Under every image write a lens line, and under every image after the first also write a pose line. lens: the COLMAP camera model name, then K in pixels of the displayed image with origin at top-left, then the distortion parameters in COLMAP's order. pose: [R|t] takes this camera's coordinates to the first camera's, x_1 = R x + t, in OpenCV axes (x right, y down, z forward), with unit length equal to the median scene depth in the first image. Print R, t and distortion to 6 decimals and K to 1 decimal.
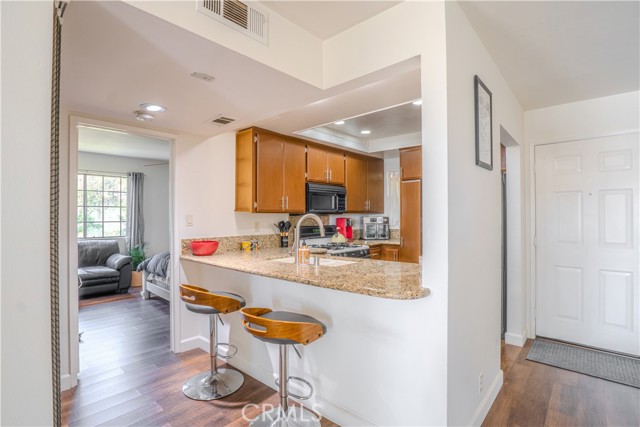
lens RADIAL K [[312.8, 0, 322.4], [0, 312.8, 213.4], [0, 0, 1]] dist [-0.041496, 0.007410]
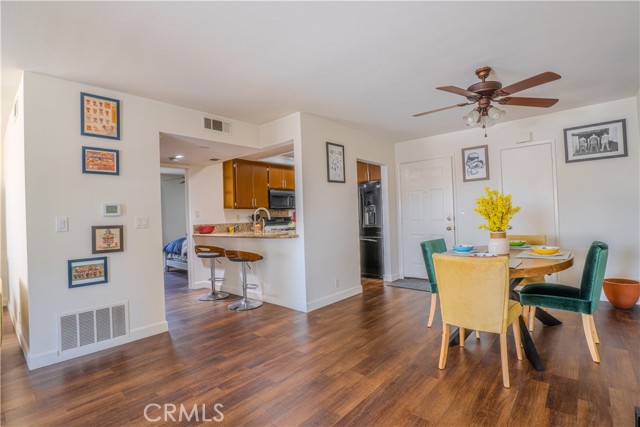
lens RADIAL K [[312.8, 0, 322.4], [0, 312.8, 213.4], [0, 0, 1]] dist [-0.041496, 0.007410]
pose [[0.999490, -0.030708, 0.008770, 0.229204], [0.030724, 0.999526, -0.001706, 0.037432], [-0.008713, 0.001974, 0.999960, -0.666238]]
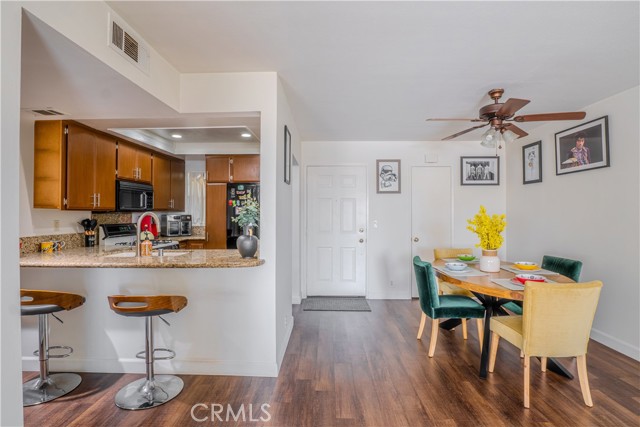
lens RADIAL K [[320.7, 0, 324.9], [0, 320.7, 214.3], [0, 0, 1]] dist [-0.034569, 0.009997]
pose [[0.758837, 0.002265, 0.651277, -0.224023], [-0.008400, 0.999945, 0.006309, -0.001881], [-0.651227, -0.010258, 0.758814, -0.205868]]
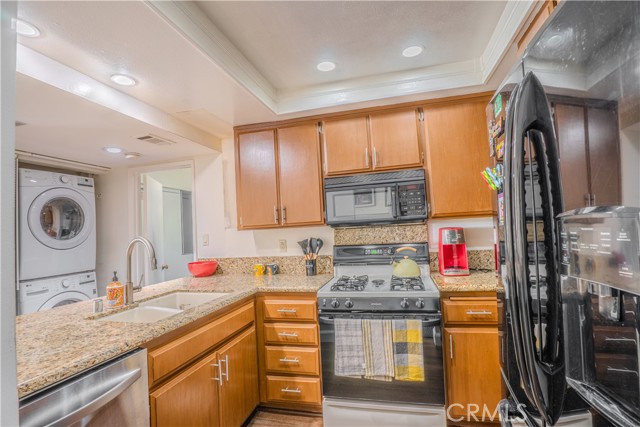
lens RADIAL K [[312.8, 0, 322.4], [0, 312.8, 213.4], [0, 0, 1]] dist [-0.041496, 0.007410]
pose [[0.449258, -0.062799, -0.891192, 0.577297], [0.057815, 0.997479, -0.041144, -0.000680], [0.891529, -0.033040, 0.451756, 0.775714]]
